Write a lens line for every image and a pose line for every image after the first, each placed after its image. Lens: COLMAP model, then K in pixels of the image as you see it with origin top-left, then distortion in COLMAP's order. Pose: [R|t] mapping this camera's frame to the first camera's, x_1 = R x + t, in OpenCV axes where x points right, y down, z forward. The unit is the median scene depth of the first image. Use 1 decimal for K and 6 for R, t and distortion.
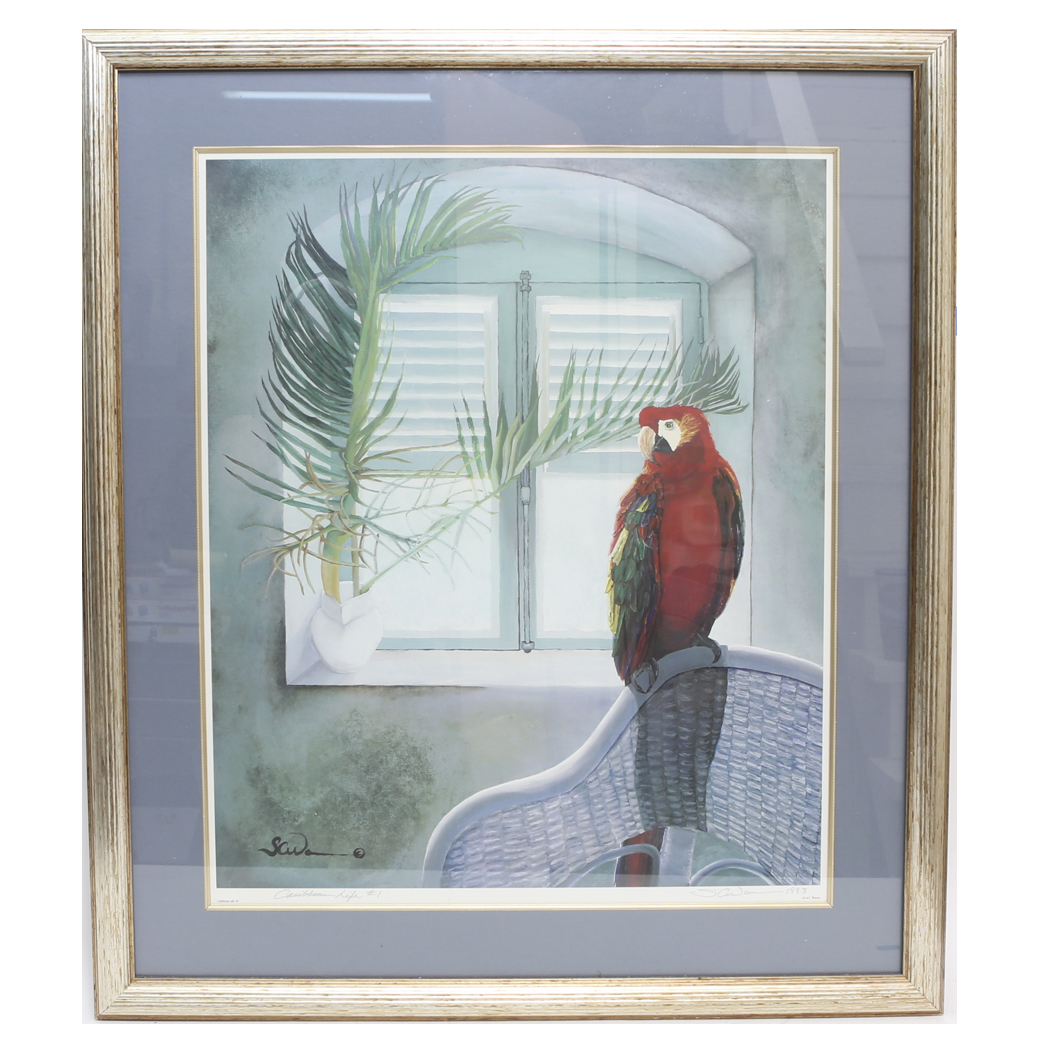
lens RADIAL K [[1219.2, 0, 522.2], [0, 1219.2, 530.6], [0, 0, 1]] dist [-0.031941, 0.000000]
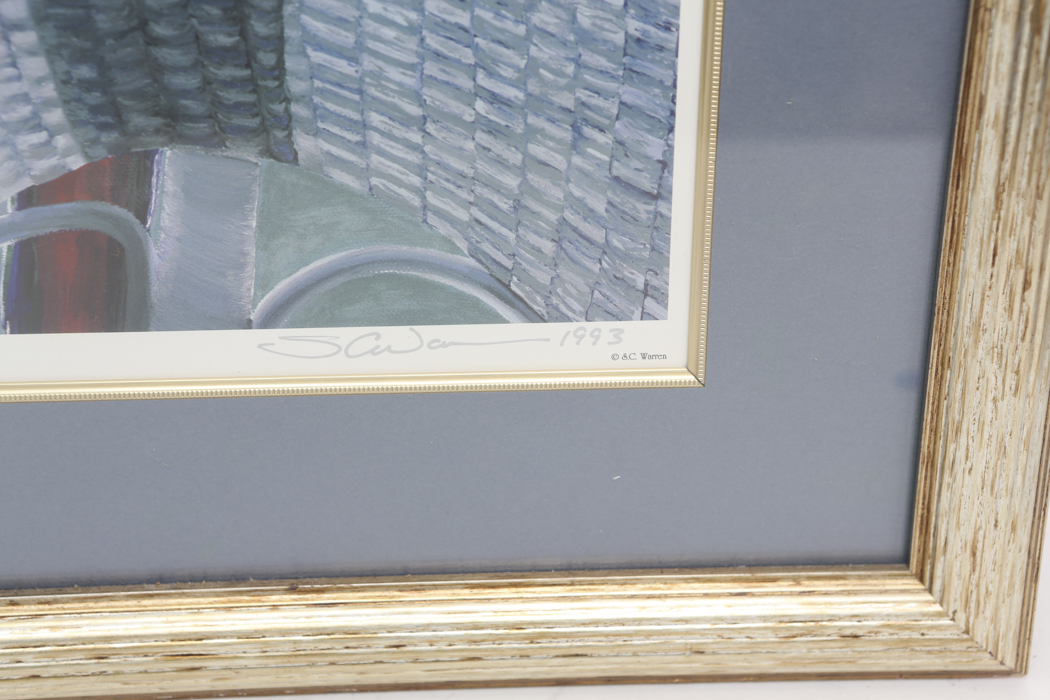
lens RADIAL K [[2109.6, 0, 520.1], [0, 2109.6, 355.8], [0, 0, 1]] dist [0.354662, 0.000000]
pose [[0.998701, -0.019504, 0.047082, 0.181683], [-0.002055, 0.907709, 0.419595, 0.069458], [-0.050921, -0.419147, 0.906489, 0.499271]]
